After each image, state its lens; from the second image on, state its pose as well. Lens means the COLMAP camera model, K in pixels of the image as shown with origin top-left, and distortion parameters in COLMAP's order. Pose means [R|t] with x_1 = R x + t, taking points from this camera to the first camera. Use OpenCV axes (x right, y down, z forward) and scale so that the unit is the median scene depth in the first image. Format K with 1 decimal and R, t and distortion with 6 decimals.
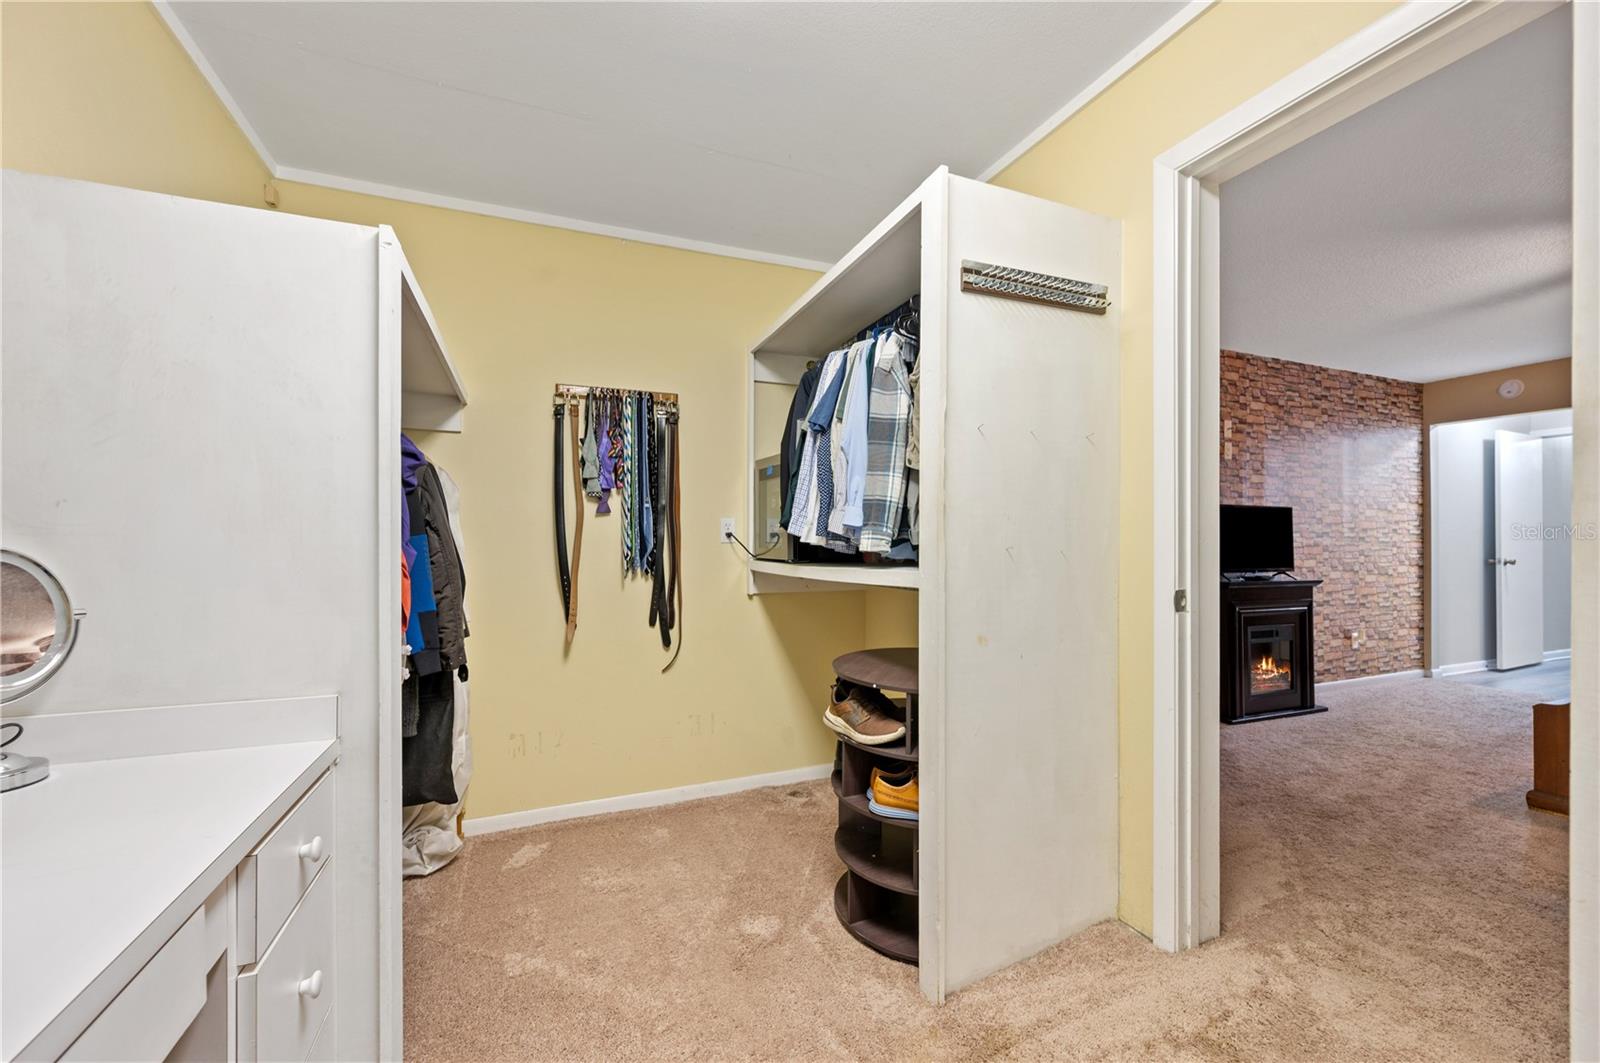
lens RADIAL K [[632.2, 0, 798.6], [0, 632.2, 542.3], [0, 0, 1]] dist [-0.000726, -0.000561]
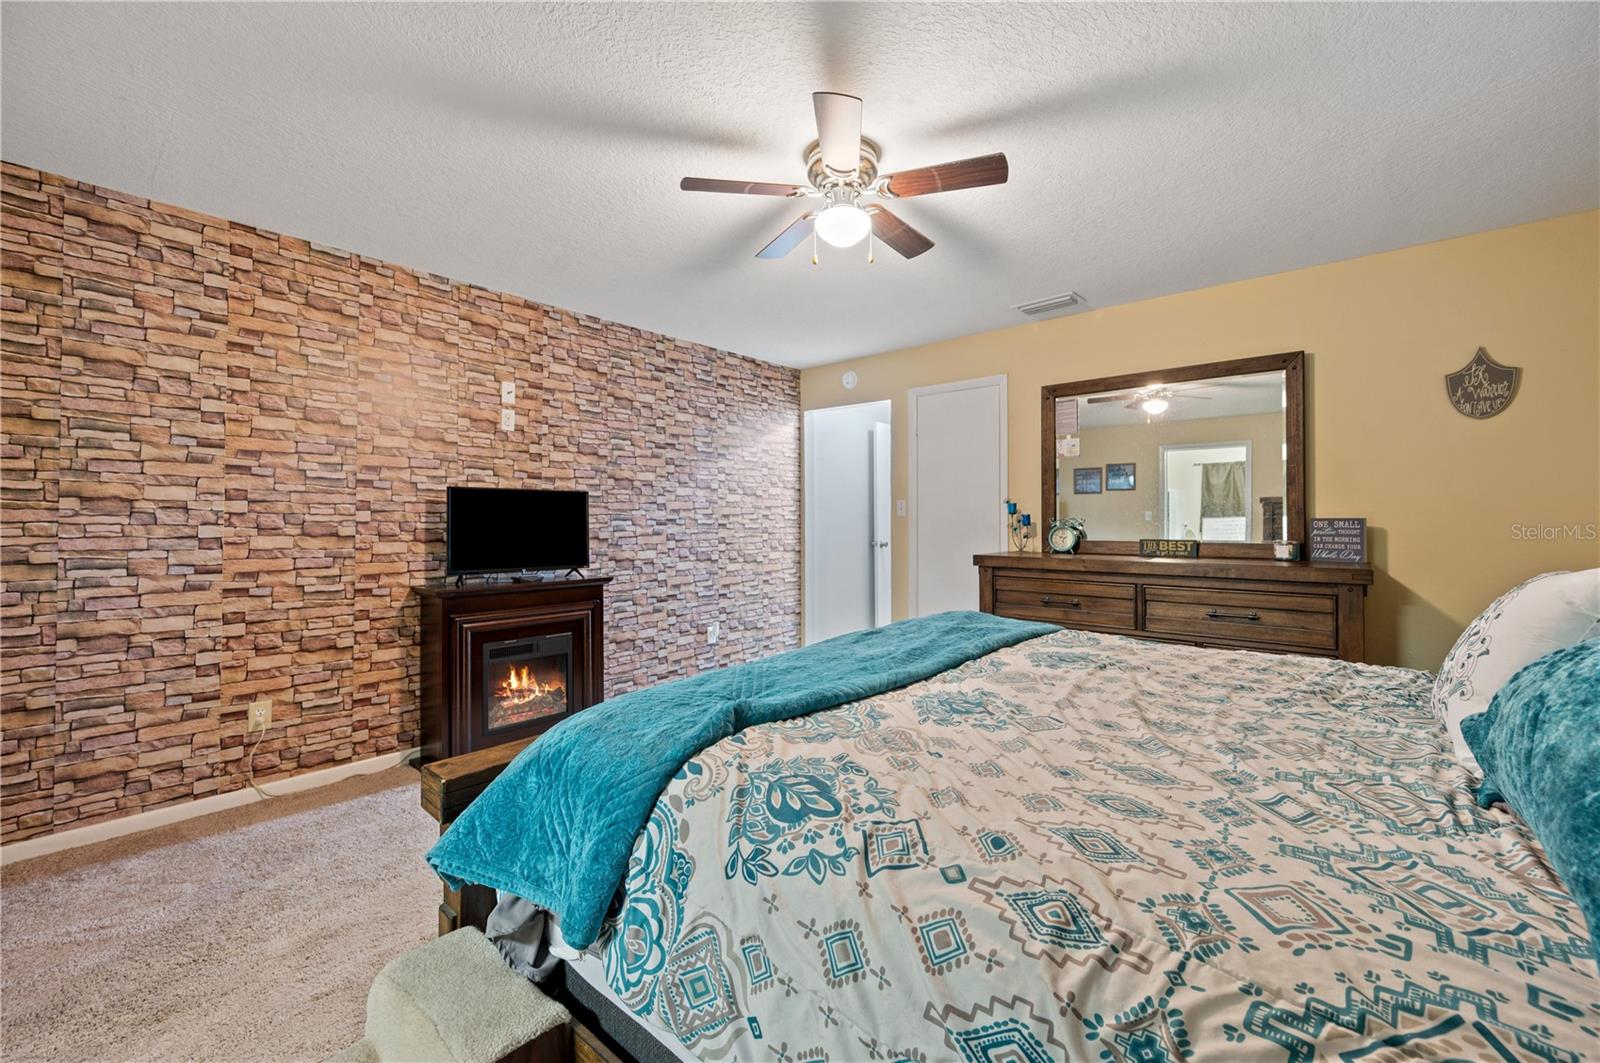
lens RADIAL K [[632.2, 0, 803.2], [0, 632.2, 517.8], [0, 0, 1]] dist [-0.000726, -0.000561]
pose [[0.896449, -0.003019, 0.443137, 0.595543], [0.001915, 0.999994, 0.002940, -0.020275], [-0.443143, -0.001787, 0.896449, 0.103432]]
